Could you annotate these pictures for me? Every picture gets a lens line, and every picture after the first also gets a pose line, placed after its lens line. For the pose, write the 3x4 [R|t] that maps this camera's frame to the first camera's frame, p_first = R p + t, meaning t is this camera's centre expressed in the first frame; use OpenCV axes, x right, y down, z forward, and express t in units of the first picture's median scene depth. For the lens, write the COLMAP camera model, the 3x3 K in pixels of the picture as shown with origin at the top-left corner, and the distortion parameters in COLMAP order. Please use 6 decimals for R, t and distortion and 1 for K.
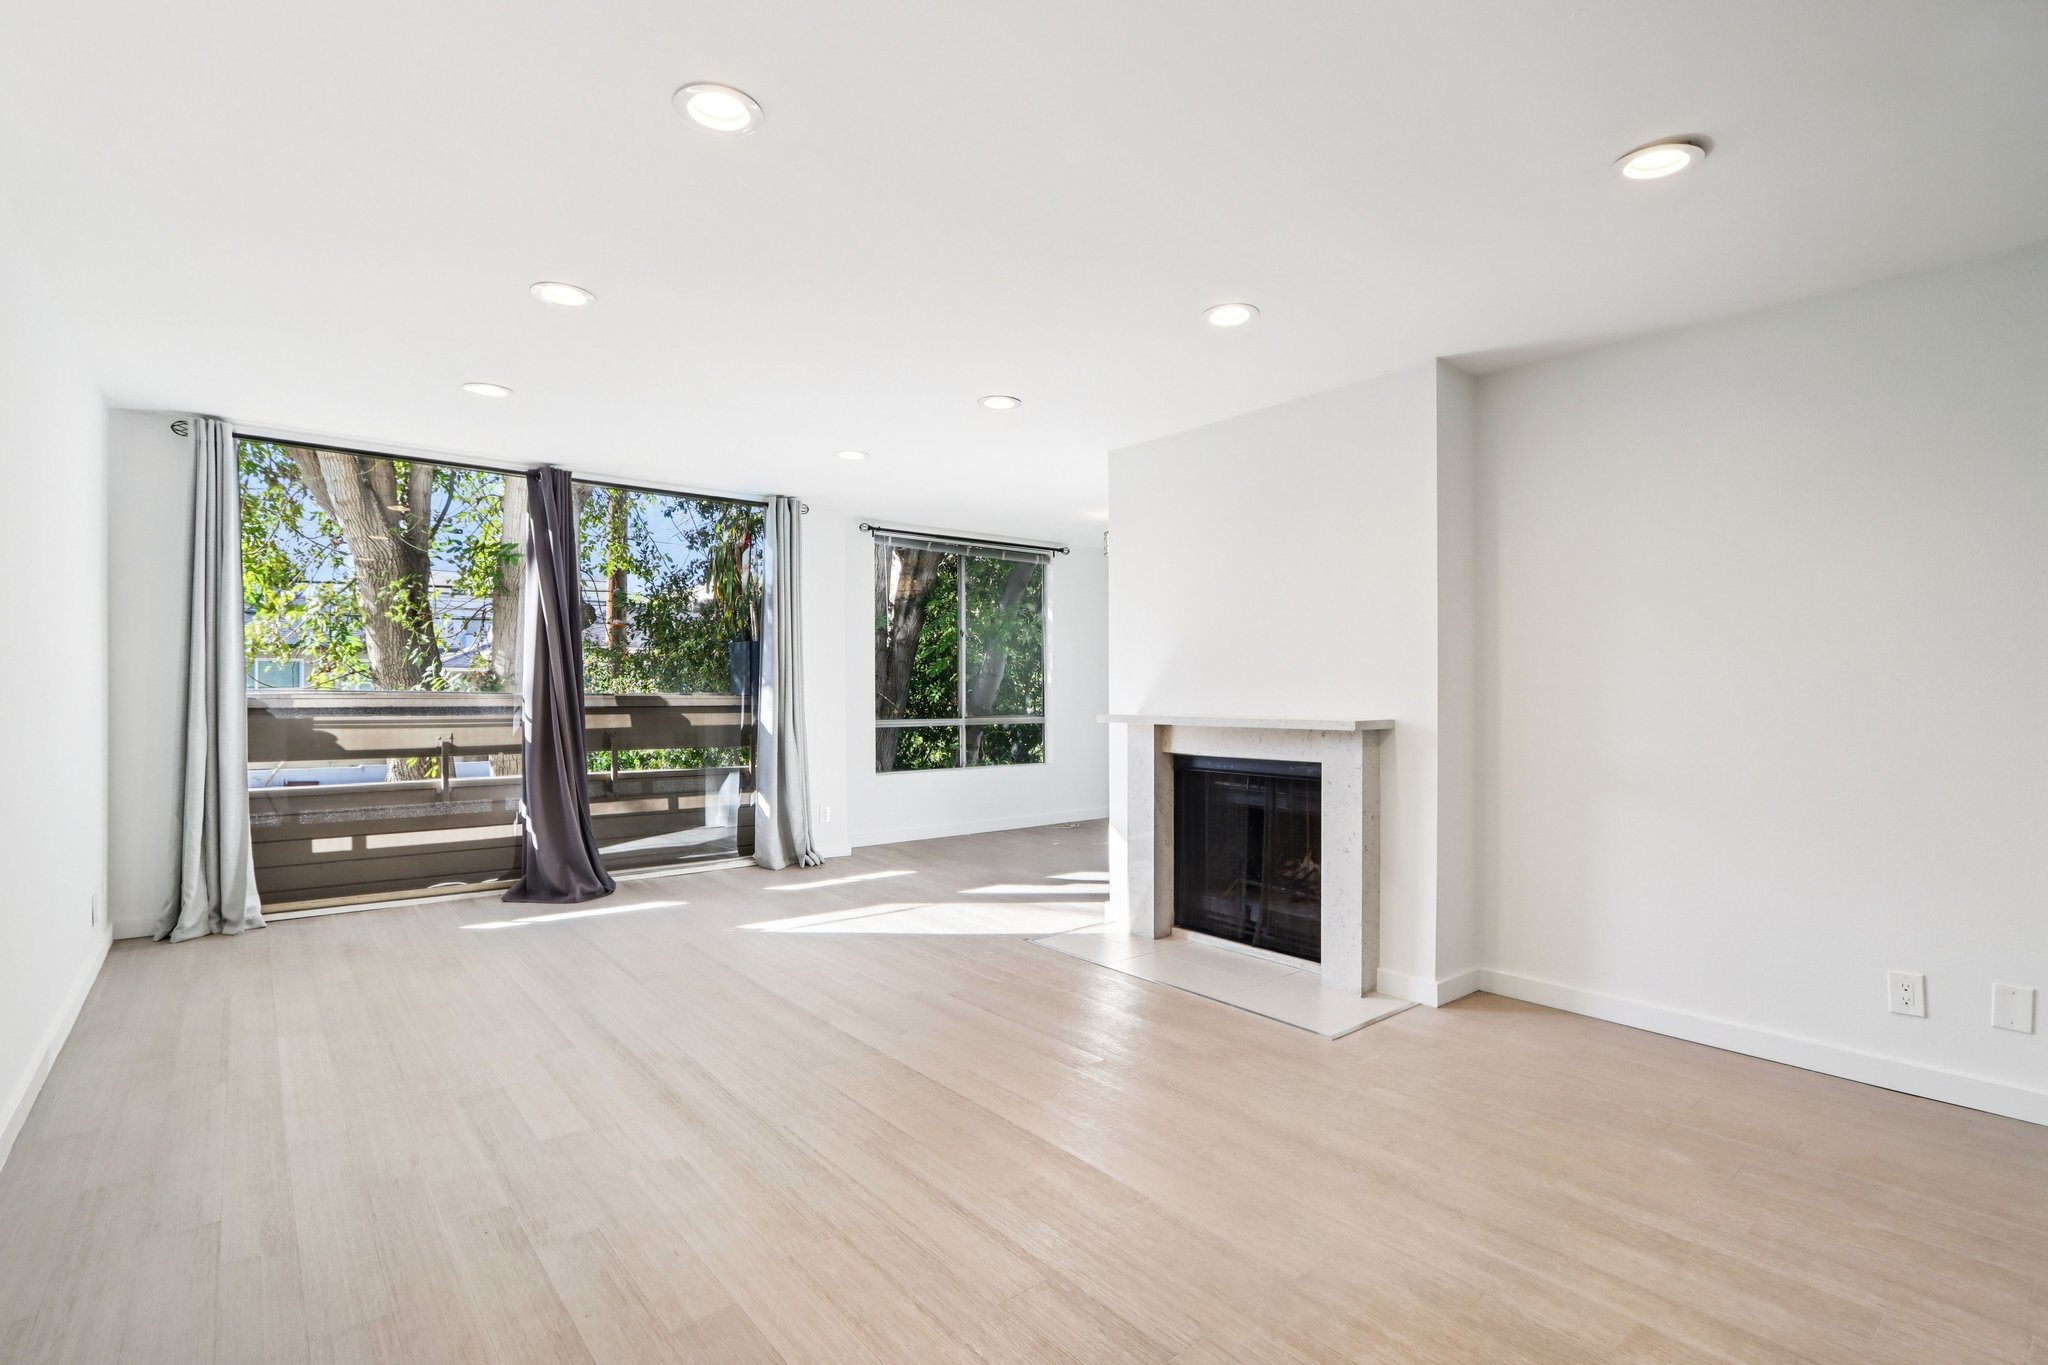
lens RADIAL K [[954.5, 0, 1013.8], [0, 954.5, 694.6], [0, 0, 1]] dist [-0.021341, 0.000112]
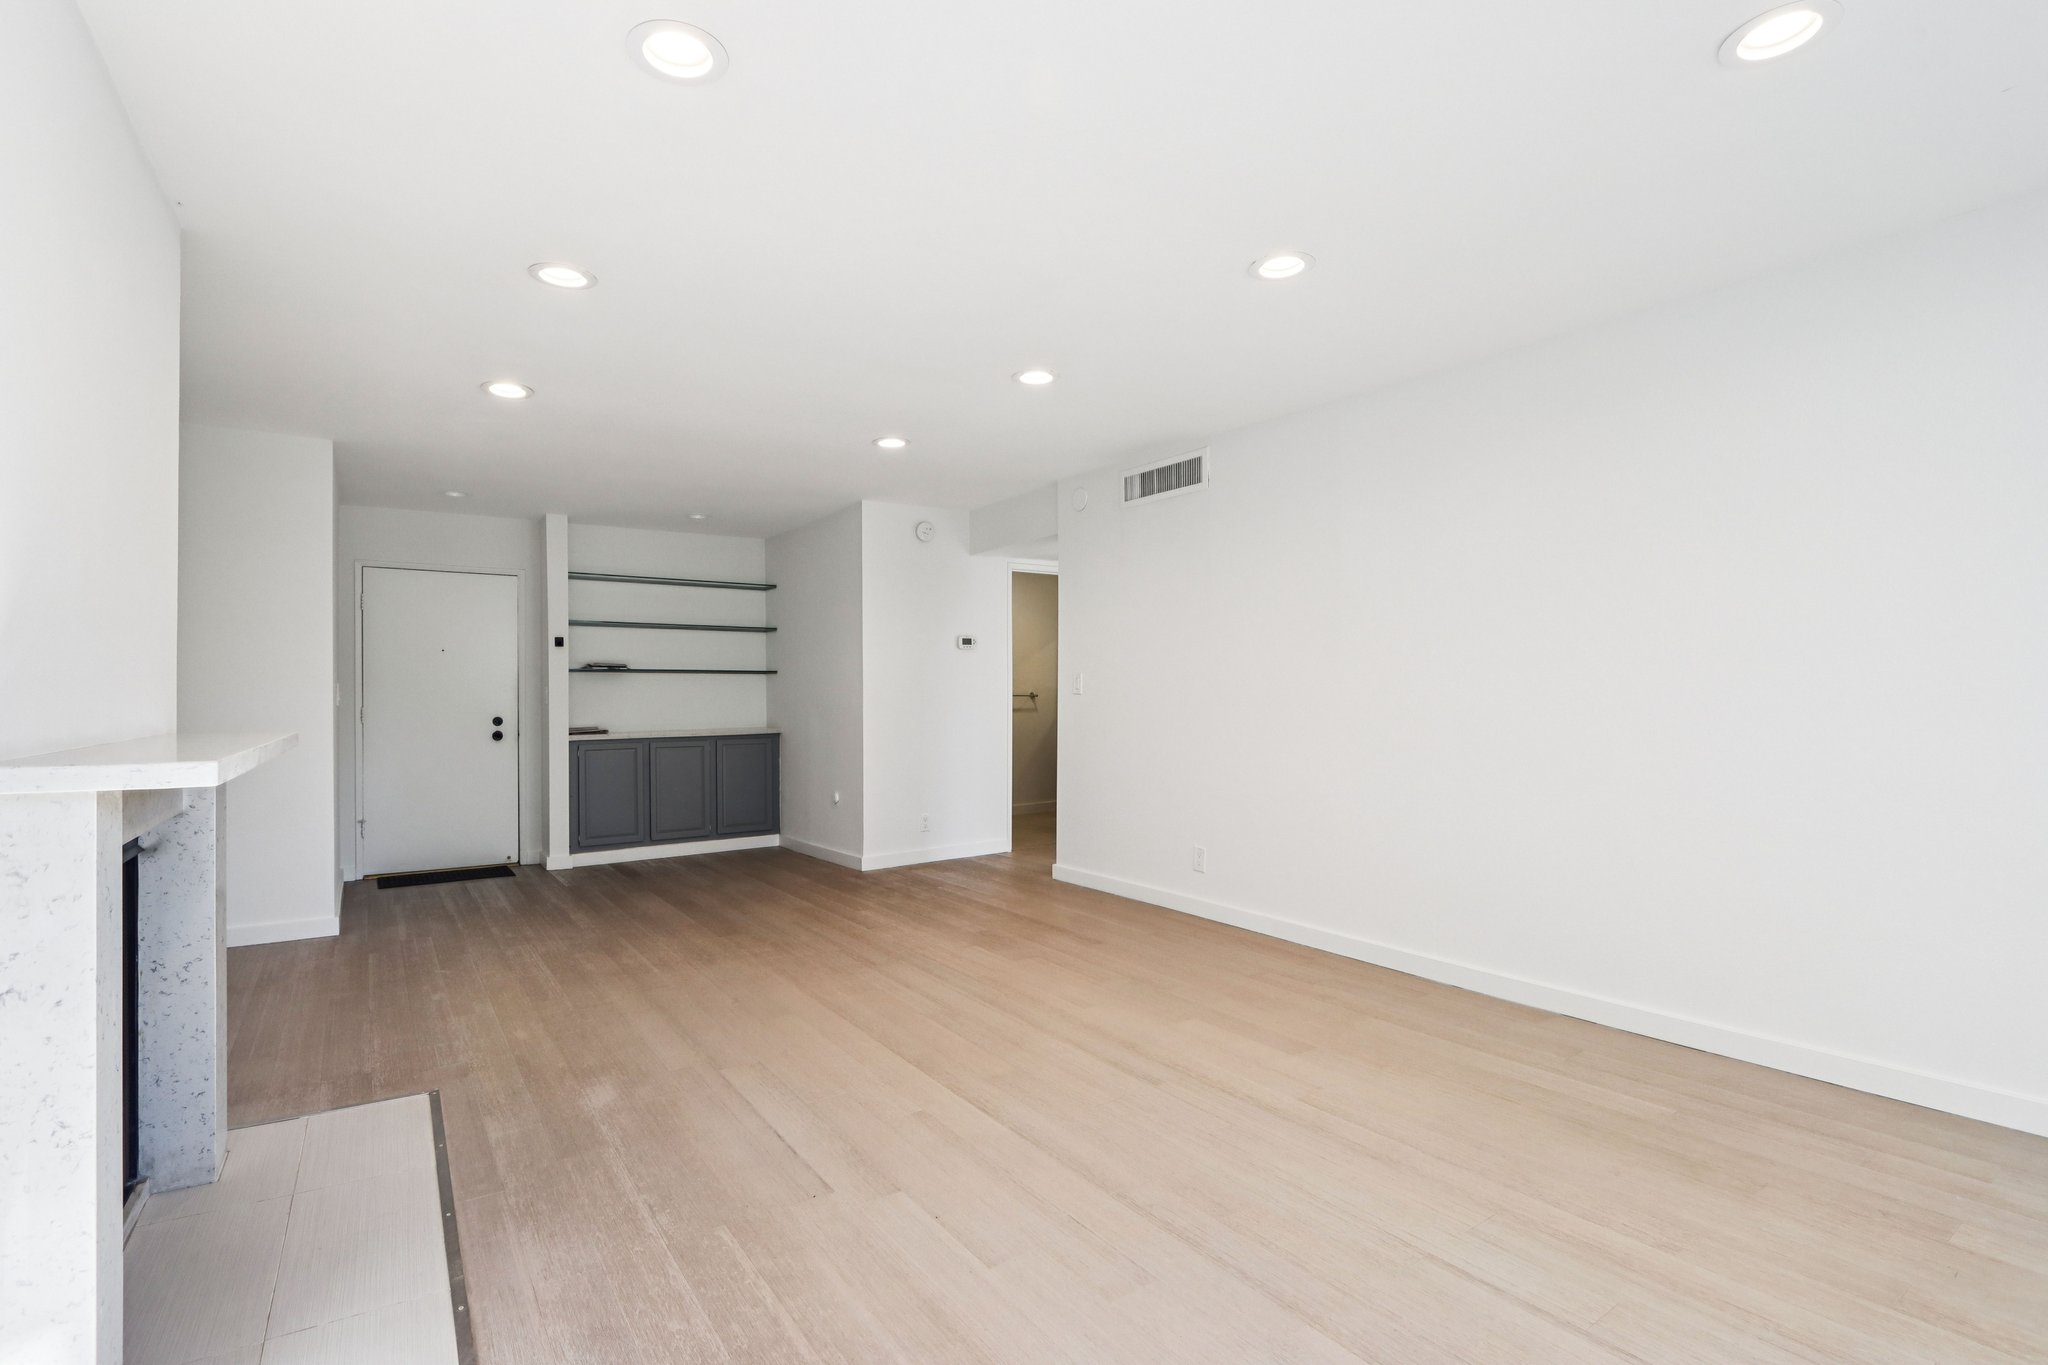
lens RADIAL K [[954.5, 0, 1013.8], [0, 954.5, 694.6], [0, 0, 1]] dist [-0.021341, 0.000112]
pose [[-0.996719, 0.002110, 0.080917, -0.185490], [0.001960, 0.999996, -0.001936, 0.000773], [-0.080921, -0.001771, -0.996719, 1.267223]]
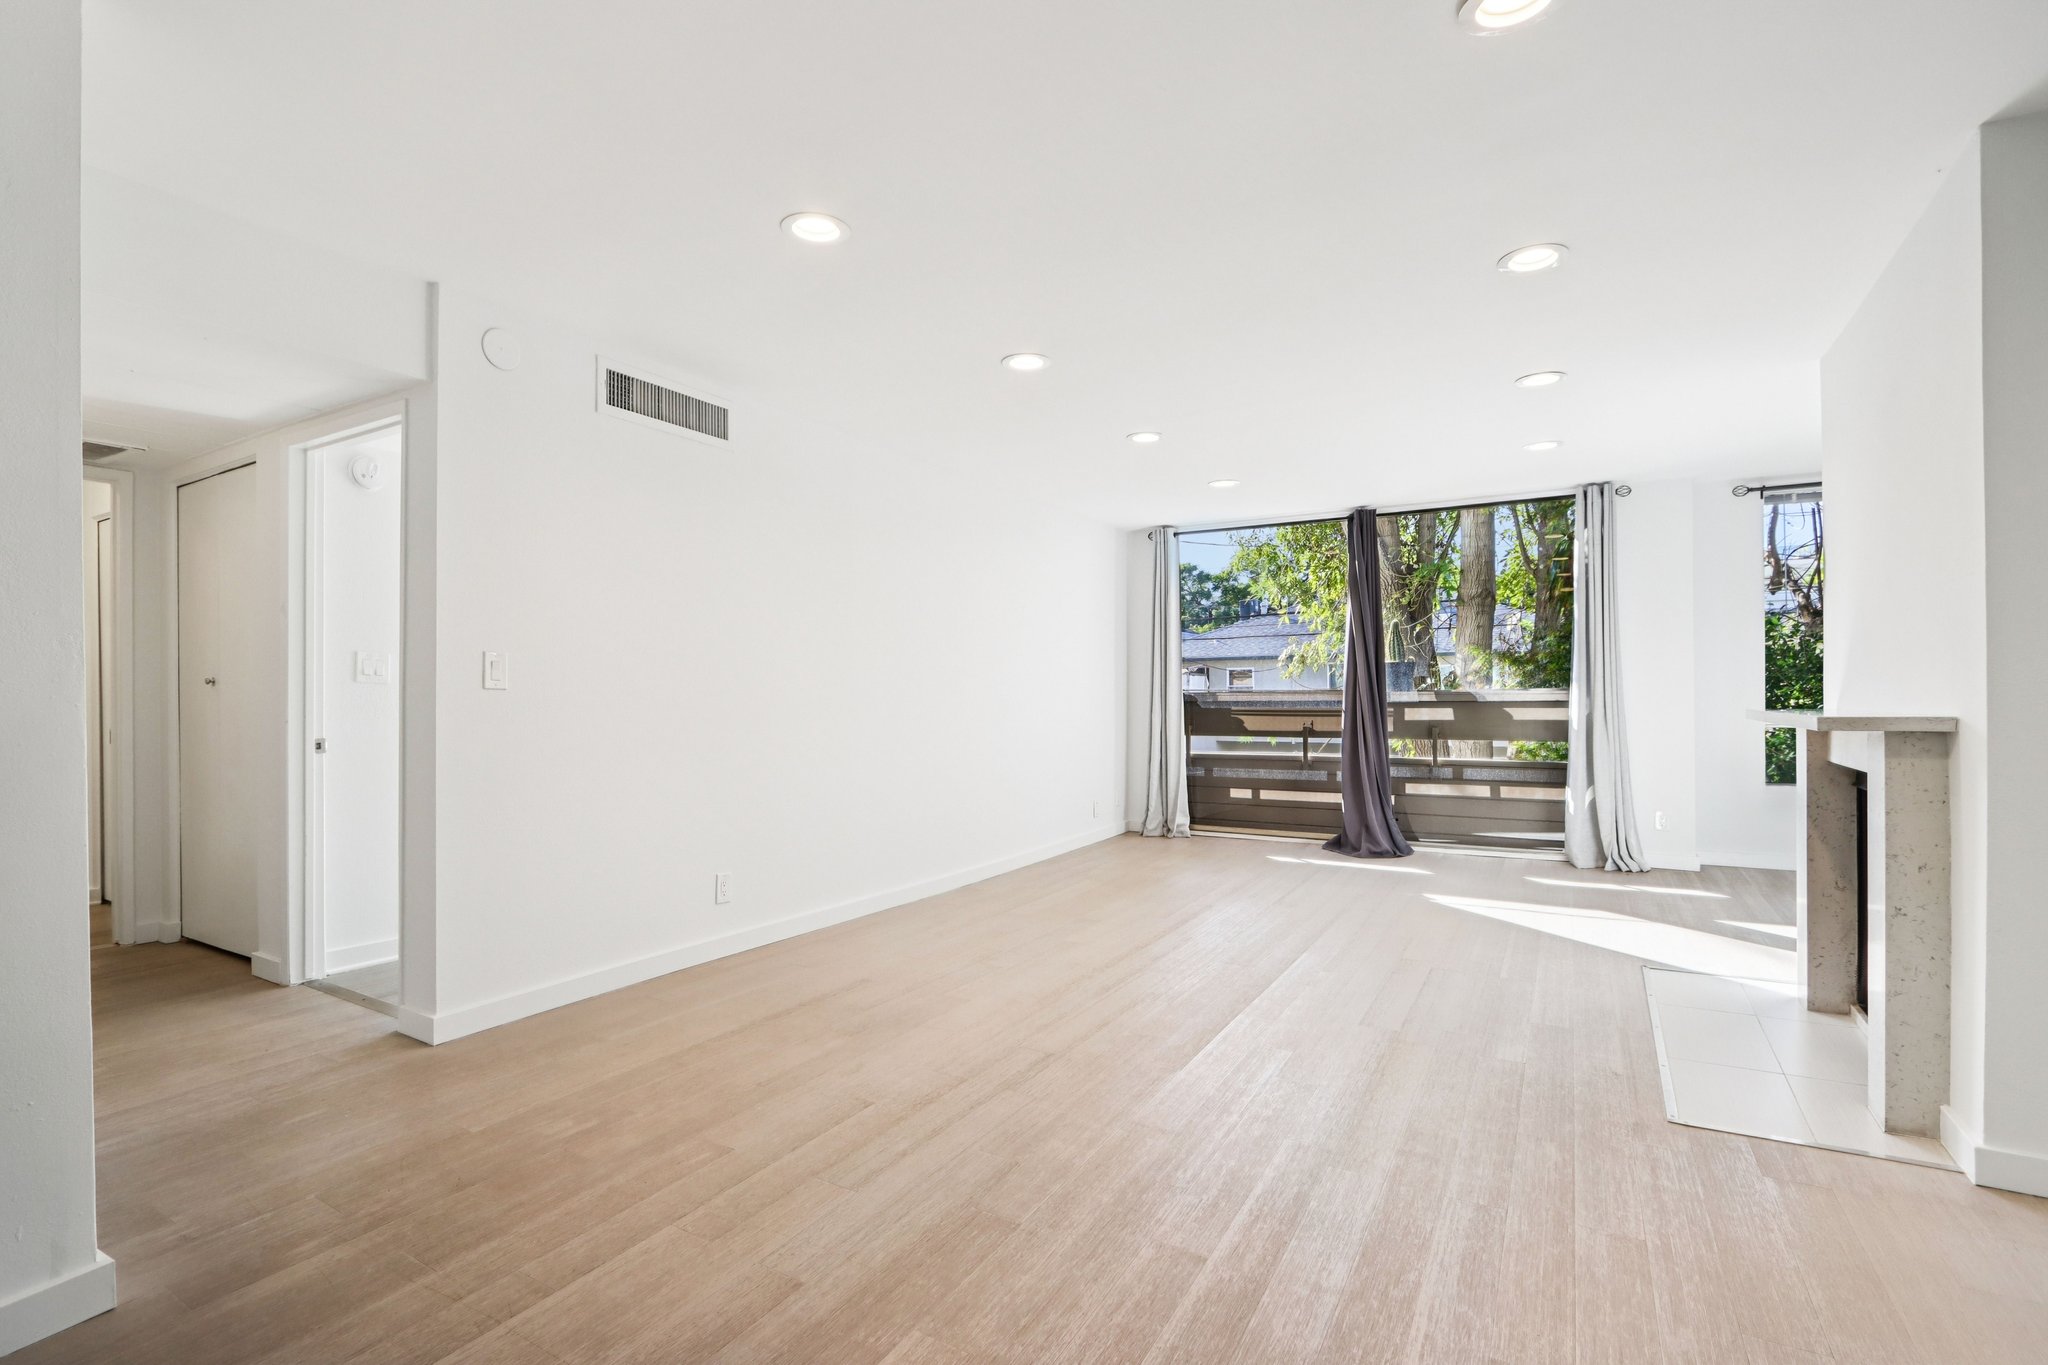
lens RADIAL K [[954.5, 0, 1013.8], [0, 954.5, 694.6], [0, 0, 1]] dist [-0.021341, 0.000112]
pose [[0.348682, -0.005612, -0.937224, 0.608920], [0.006041, 0.999975, -0.003740, 0.007419], [0.937222, -0.004358, 0.348707, 0.153034]]
